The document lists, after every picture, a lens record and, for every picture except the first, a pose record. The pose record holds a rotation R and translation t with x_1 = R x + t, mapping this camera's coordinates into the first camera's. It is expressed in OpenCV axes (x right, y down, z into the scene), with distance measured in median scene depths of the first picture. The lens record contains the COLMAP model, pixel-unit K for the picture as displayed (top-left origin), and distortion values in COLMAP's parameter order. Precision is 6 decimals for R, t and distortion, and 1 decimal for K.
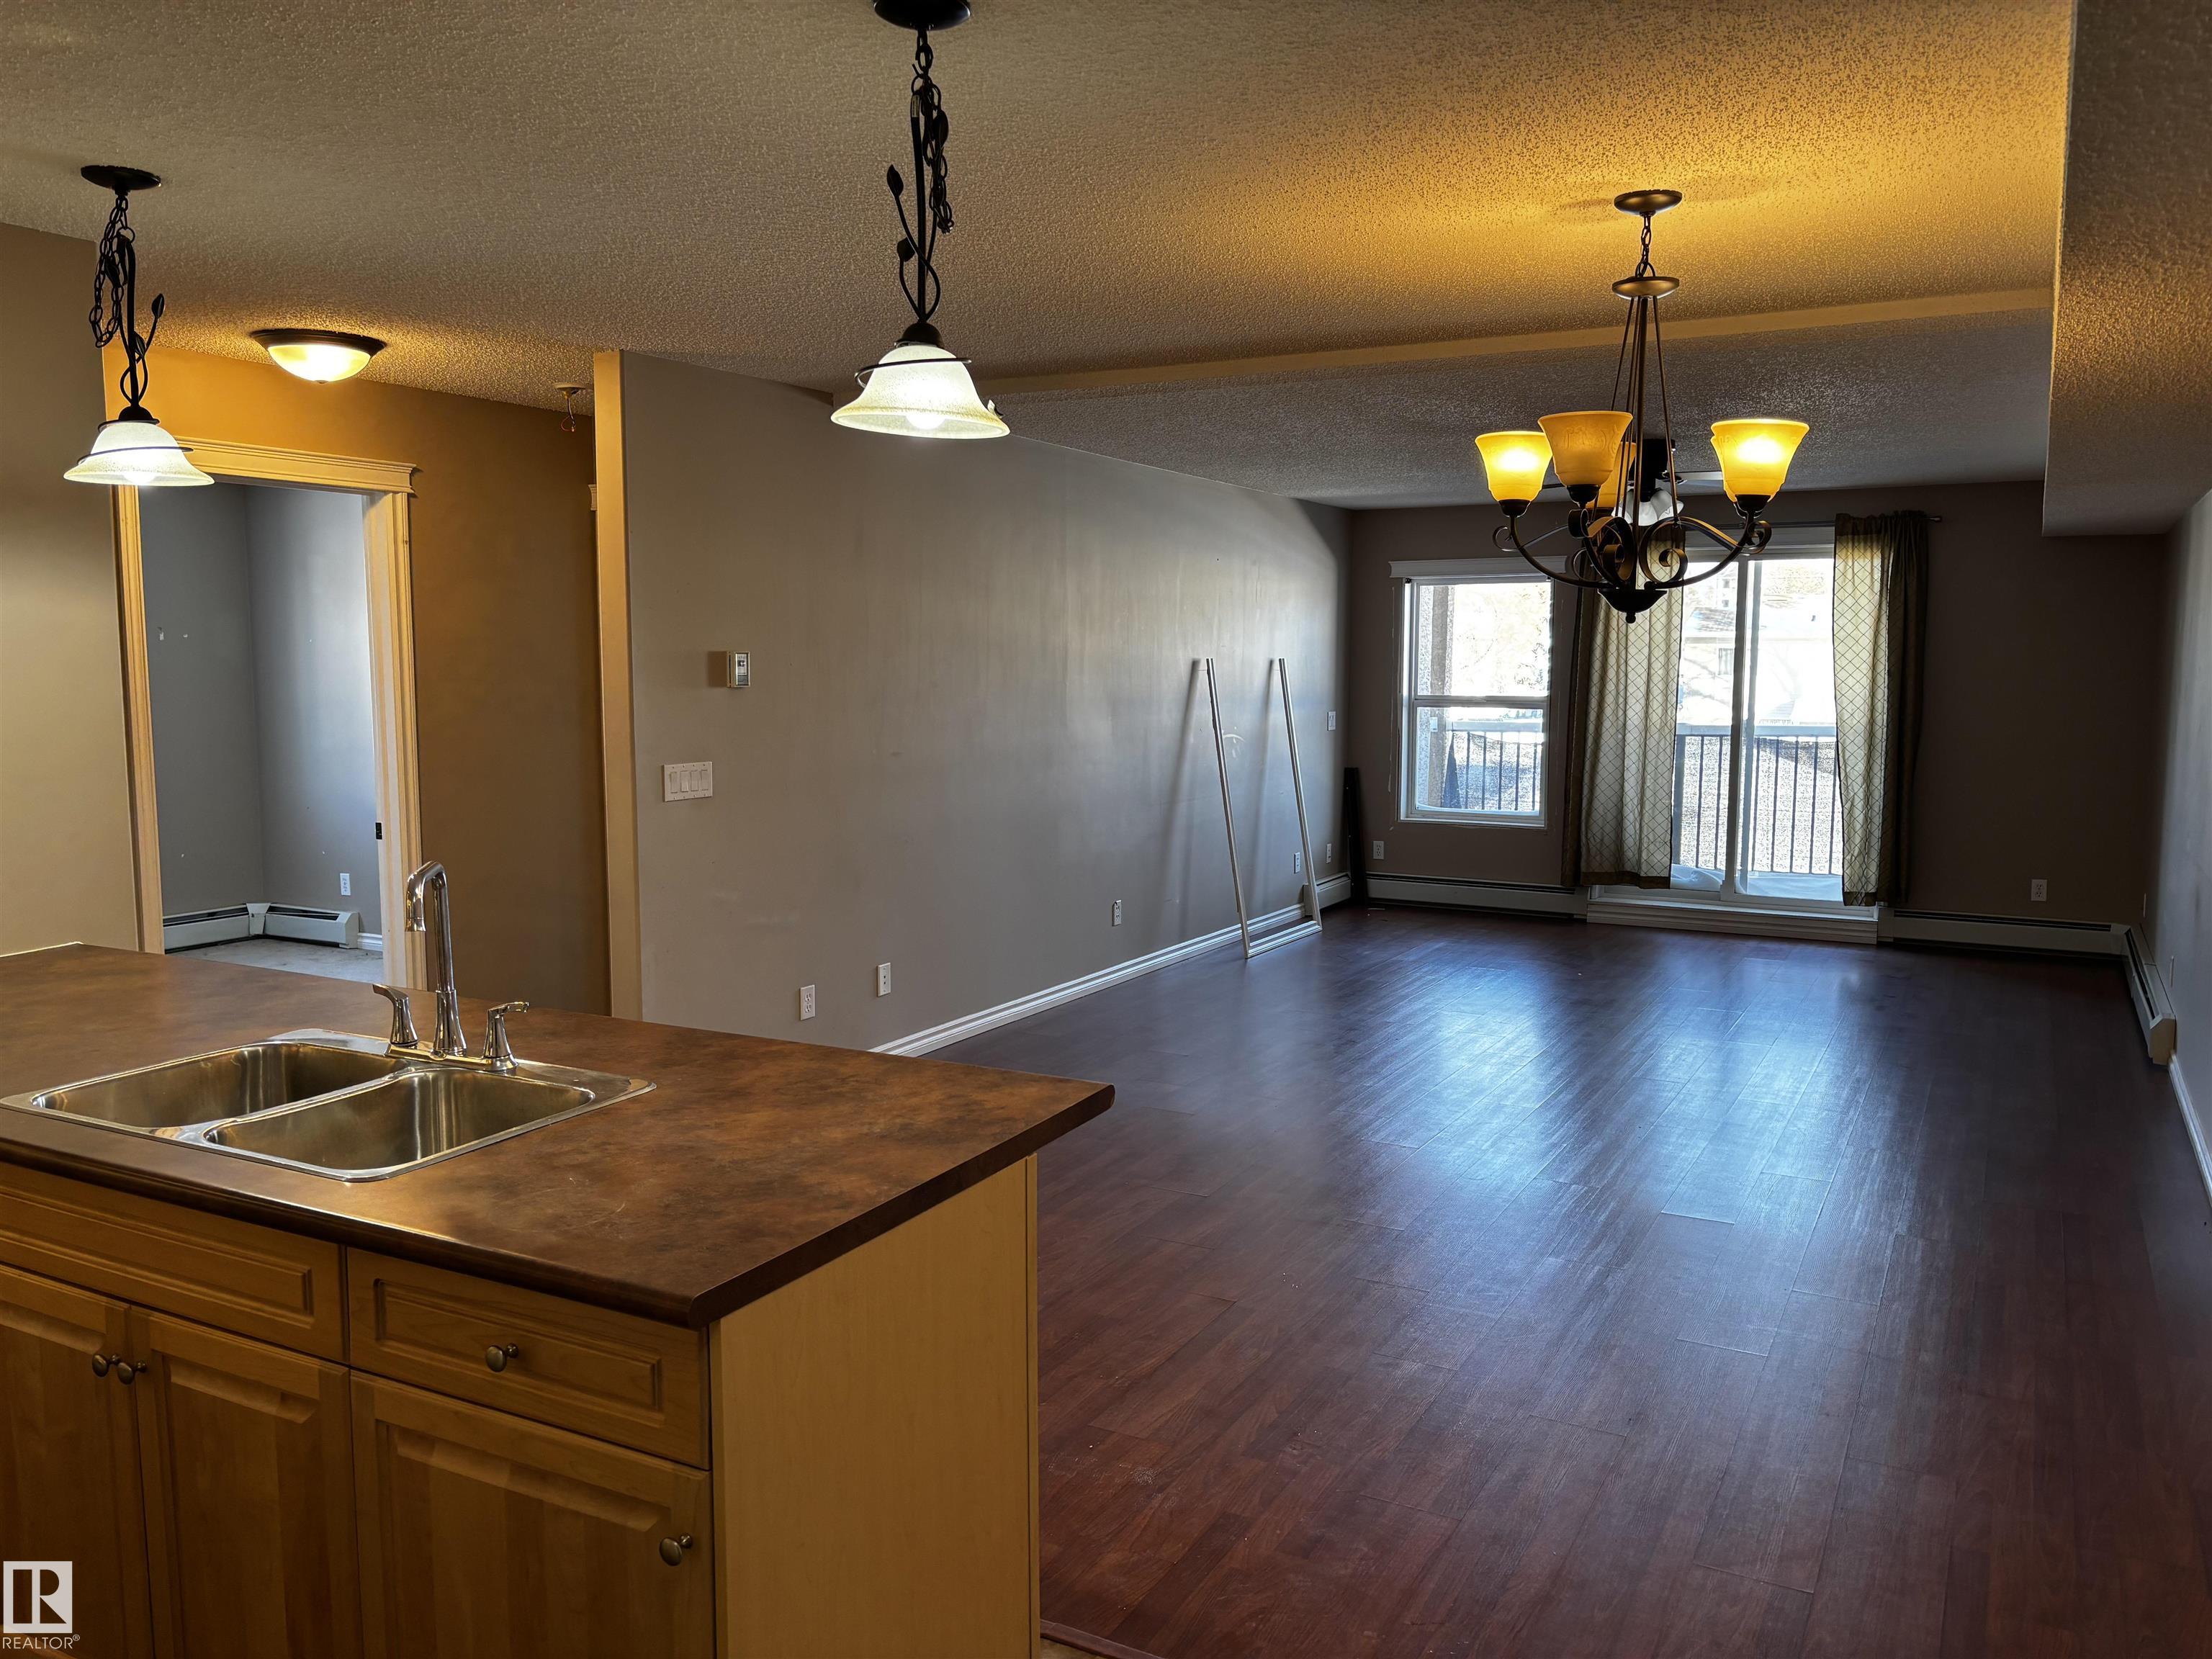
lens RADIAL K [[1679.5, 0, 1112.1], [0, 1679.5, 827.6], [0, 0, 1]] dist [0.056872, -0.074606]
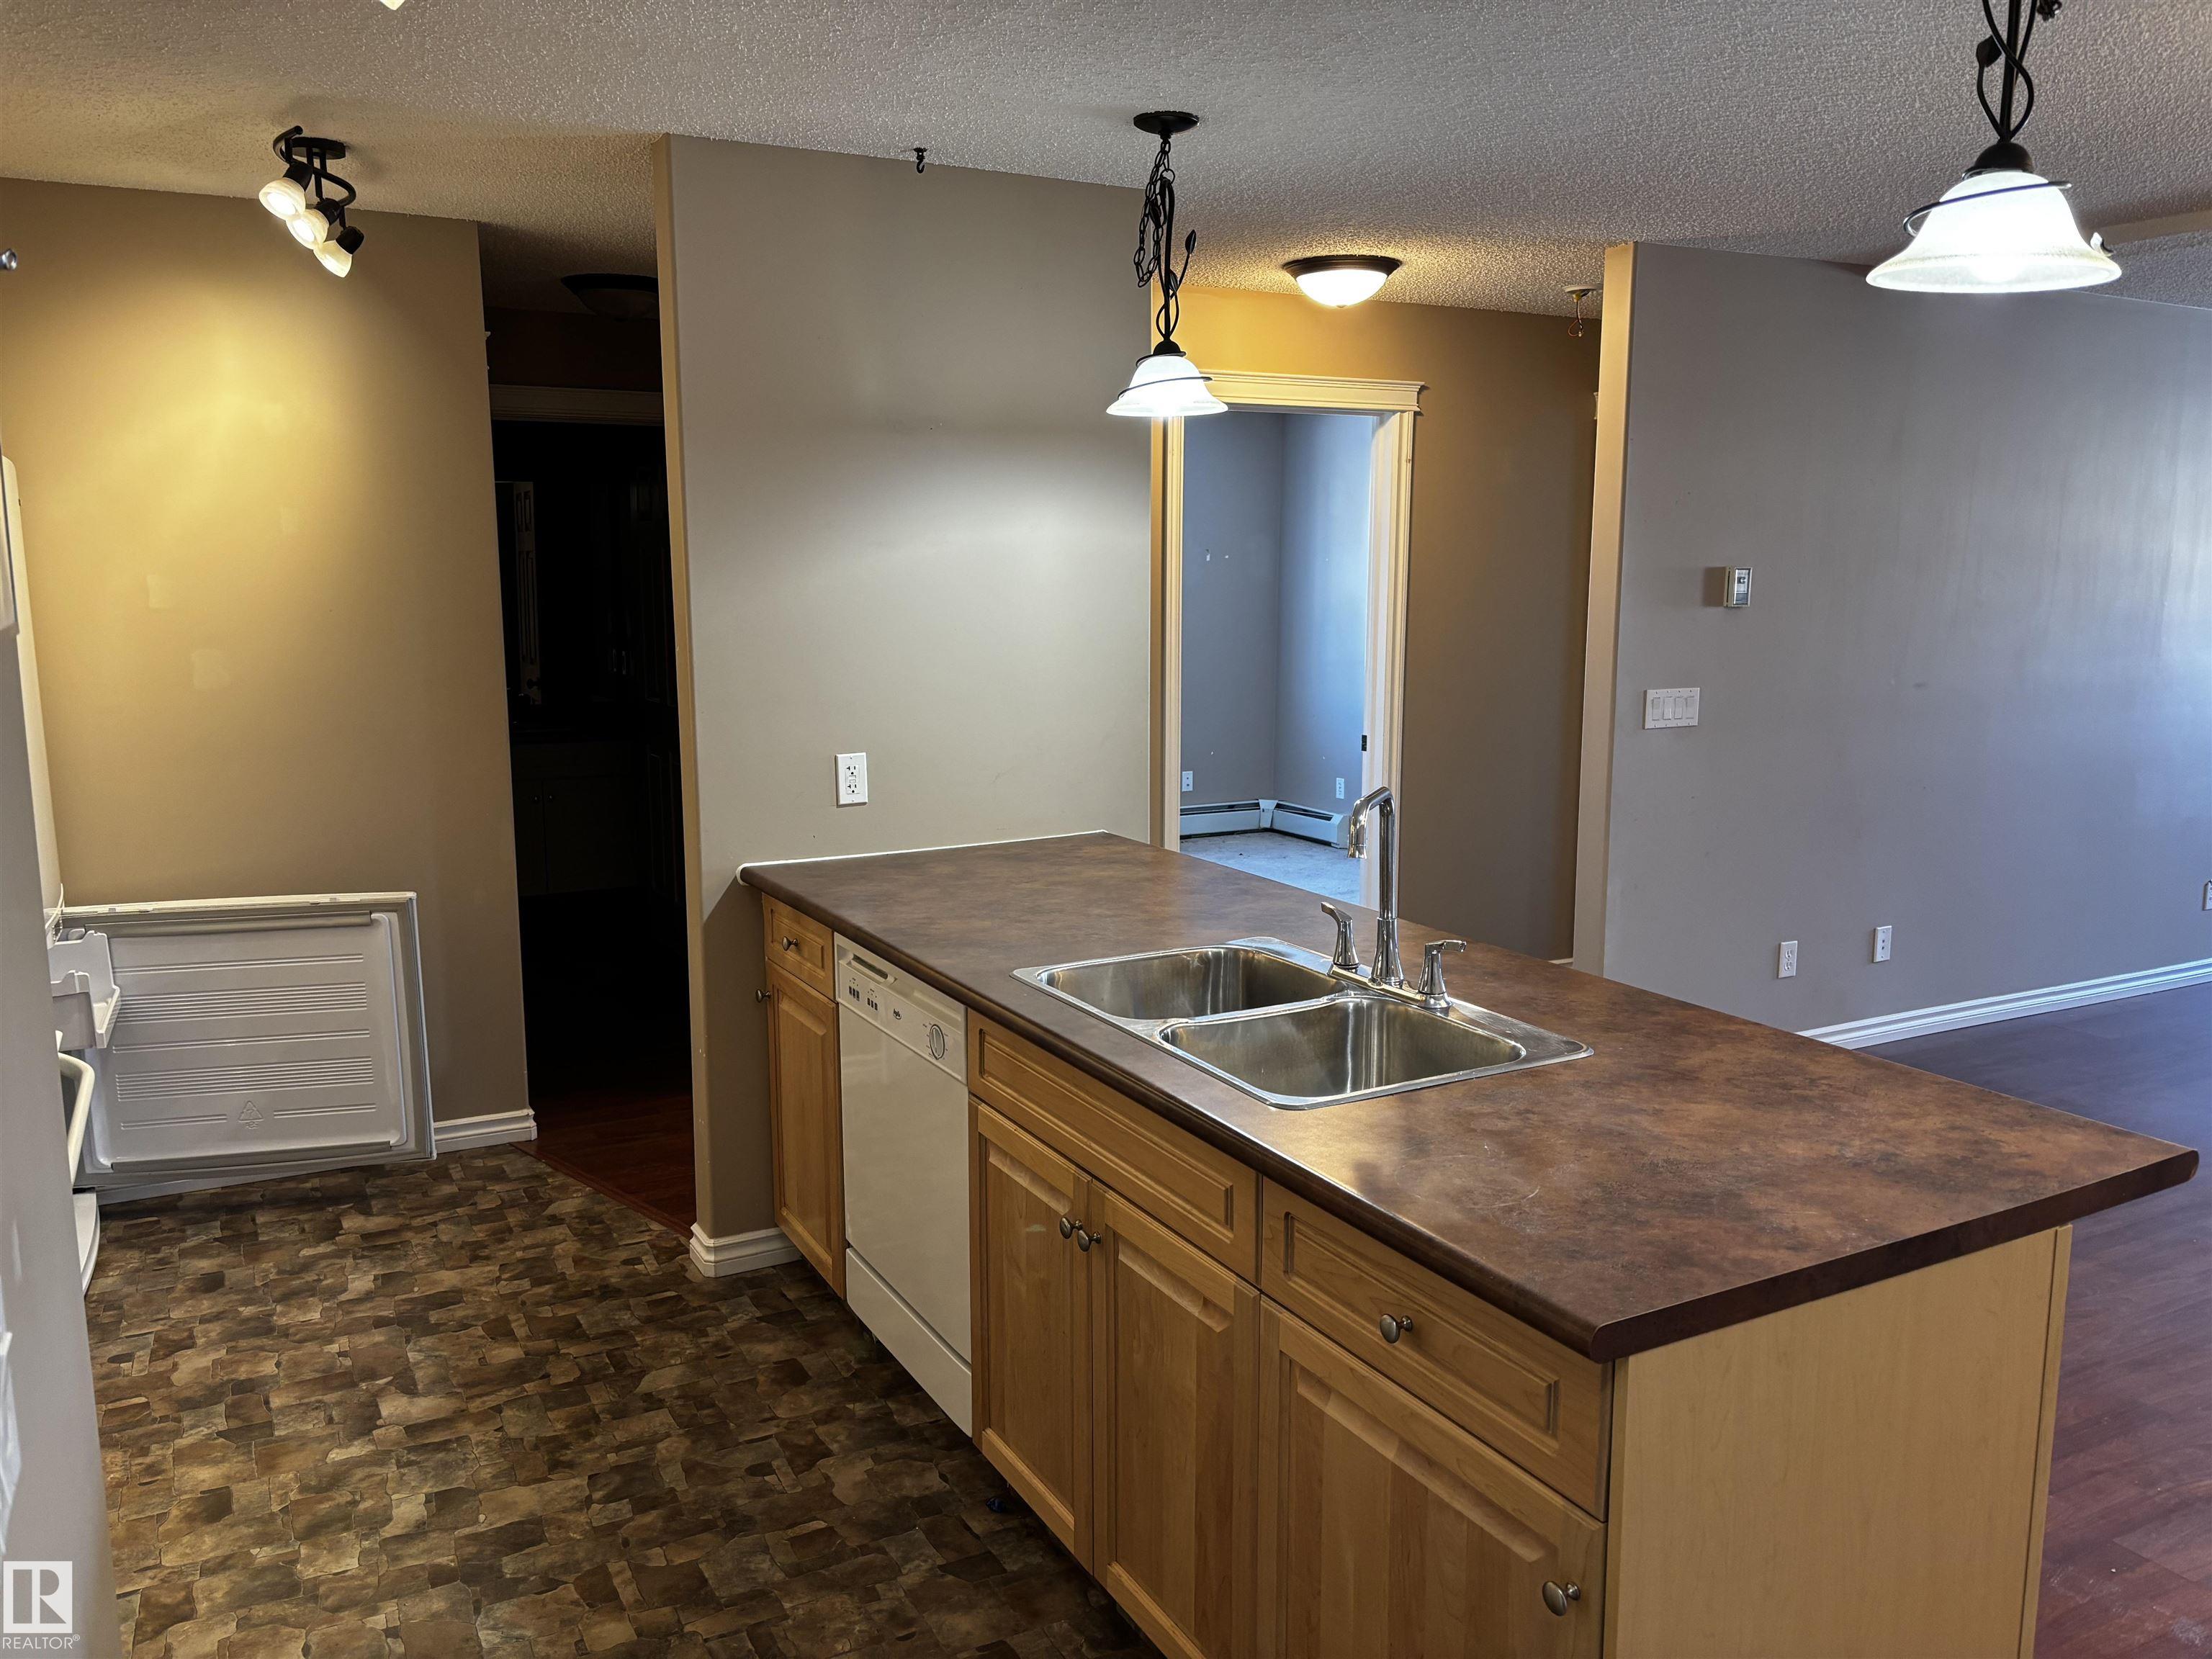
lens RADIAL K [[1658.2, 0, 1105.7], [0, 1658.2, 824.4], [0, 0, 1]] dist [0.035539, -0.037287]
pose [[0.834187, 0.082991, -0.545201, -0.010505], [-0.055427, 0.996223, 0.066840, -0.013596], [0.548689, -0.025538, 0.835636, 0.109152]]
